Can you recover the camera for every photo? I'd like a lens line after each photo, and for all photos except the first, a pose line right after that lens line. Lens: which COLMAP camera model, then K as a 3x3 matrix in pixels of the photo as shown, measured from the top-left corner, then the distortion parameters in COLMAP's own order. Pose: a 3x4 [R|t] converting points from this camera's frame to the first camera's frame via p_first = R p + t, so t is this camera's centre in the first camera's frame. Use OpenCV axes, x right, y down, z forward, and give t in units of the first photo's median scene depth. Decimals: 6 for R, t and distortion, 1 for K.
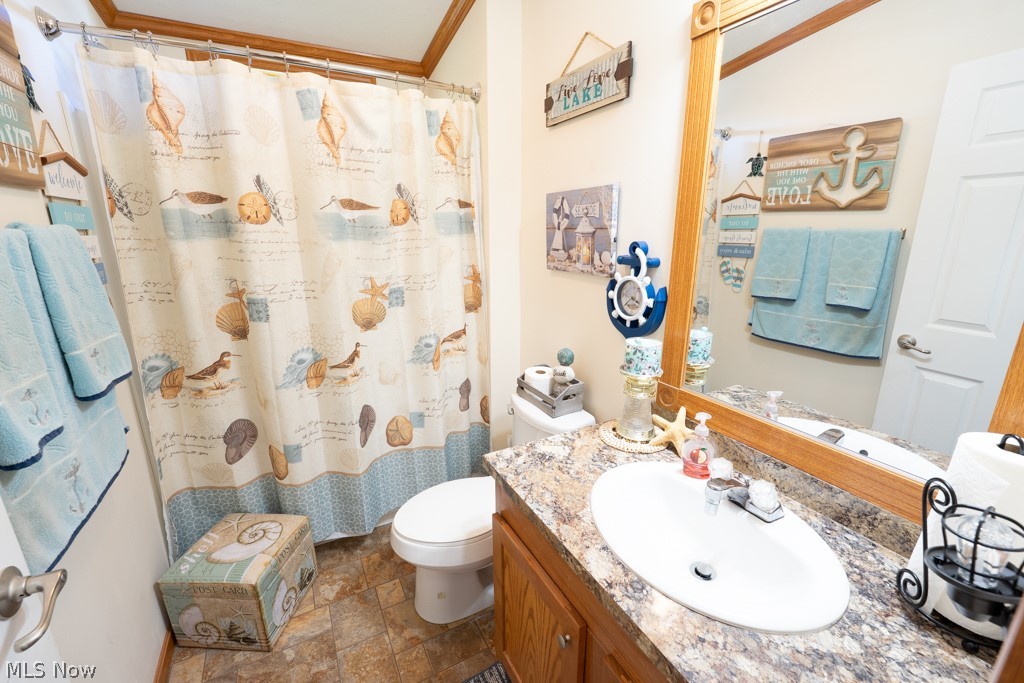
lens RADIAL K [[415.4, 0, 512.3], [0, 415.4, 343.7], [0, 0, 1]] dist [-0.005335, -0.003674]
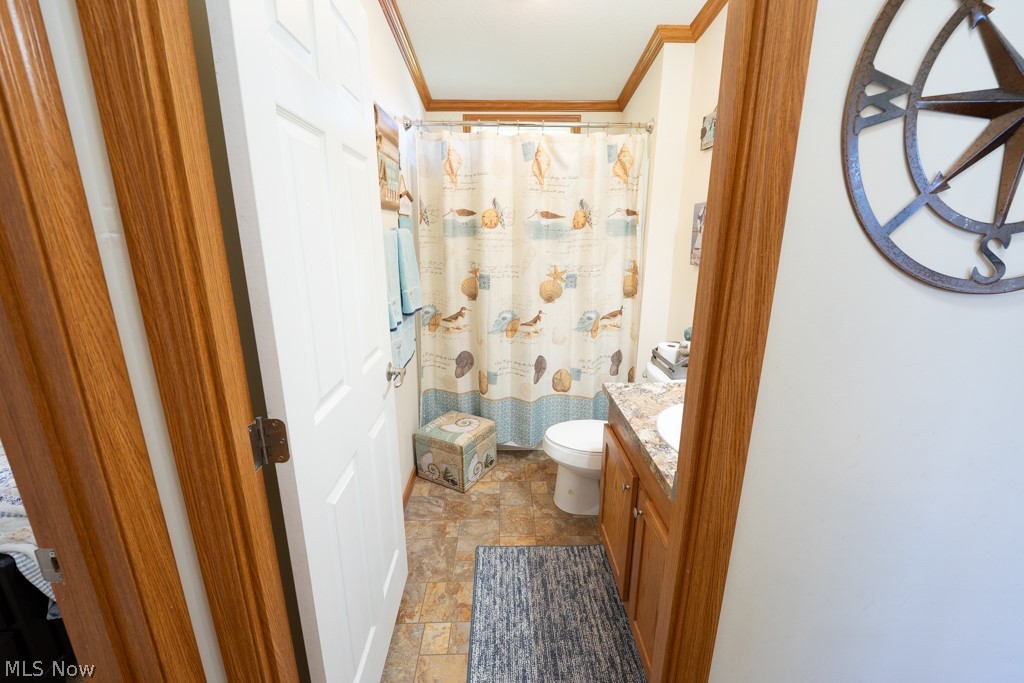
lens RADIAL K [[415.4, 0, 512.3], [0, 415.4, 343.7], [0, 0, 1]] dist [-0.005335, -0.003674]
pose [[0.887949, 0.121713, -0.443545, 0.208602], [-0.124857, 0.991925, 0.022238, 0.099395], [0.442670, 0.035634, 0.895976, -0.356144]]
